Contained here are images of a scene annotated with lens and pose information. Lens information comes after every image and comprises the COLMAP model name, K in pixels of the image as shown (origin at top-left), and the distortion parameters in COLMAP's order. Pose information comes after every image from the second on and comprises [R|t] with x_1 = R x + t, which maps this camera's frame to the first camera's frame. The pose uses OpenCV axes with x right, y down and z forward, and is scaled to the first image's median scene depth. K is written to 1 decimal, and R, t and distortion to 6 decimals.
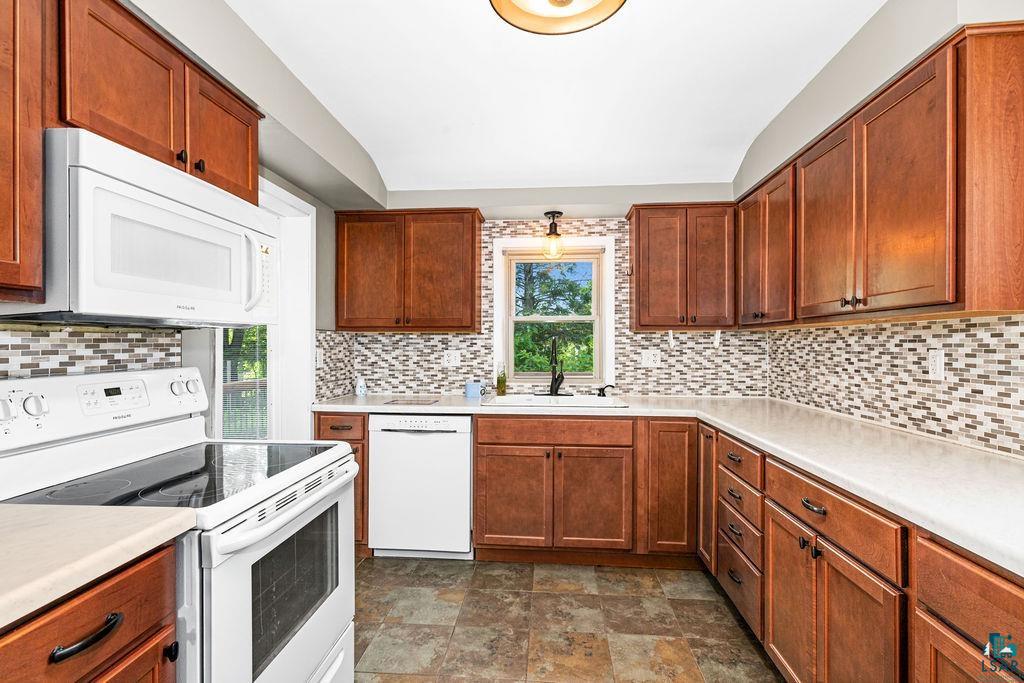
lens RADIAL K [[504.2, 0, 511.0], [0, 504.2, 343.5], [0, 0, 1]] dist [-0.003862, 0.002708]
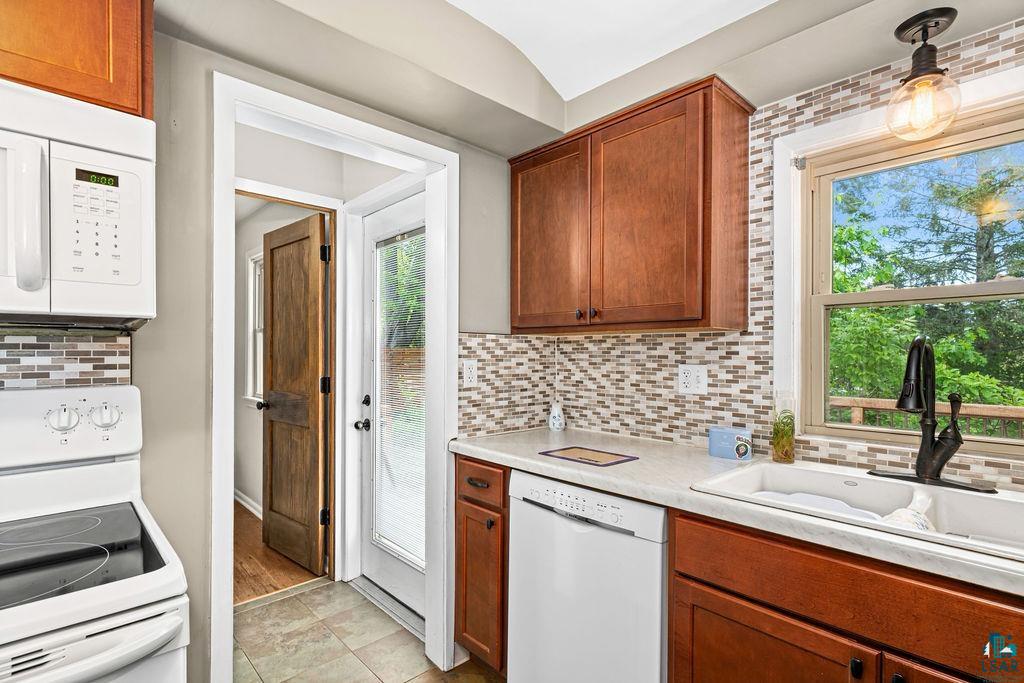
lens RADIAL K [[504.2, 0, 498.4], [0, 504.2, 354.7], [0, 0, 1]] dist [-0.003862, 0.002708]
pose [[0.734784, 0.002768, -0.678296, 0.101132], [-0.001566, 0.999996, 0.002384, 0.001403], [0.678299, -0.000689, 0.734785, 0.455299]]
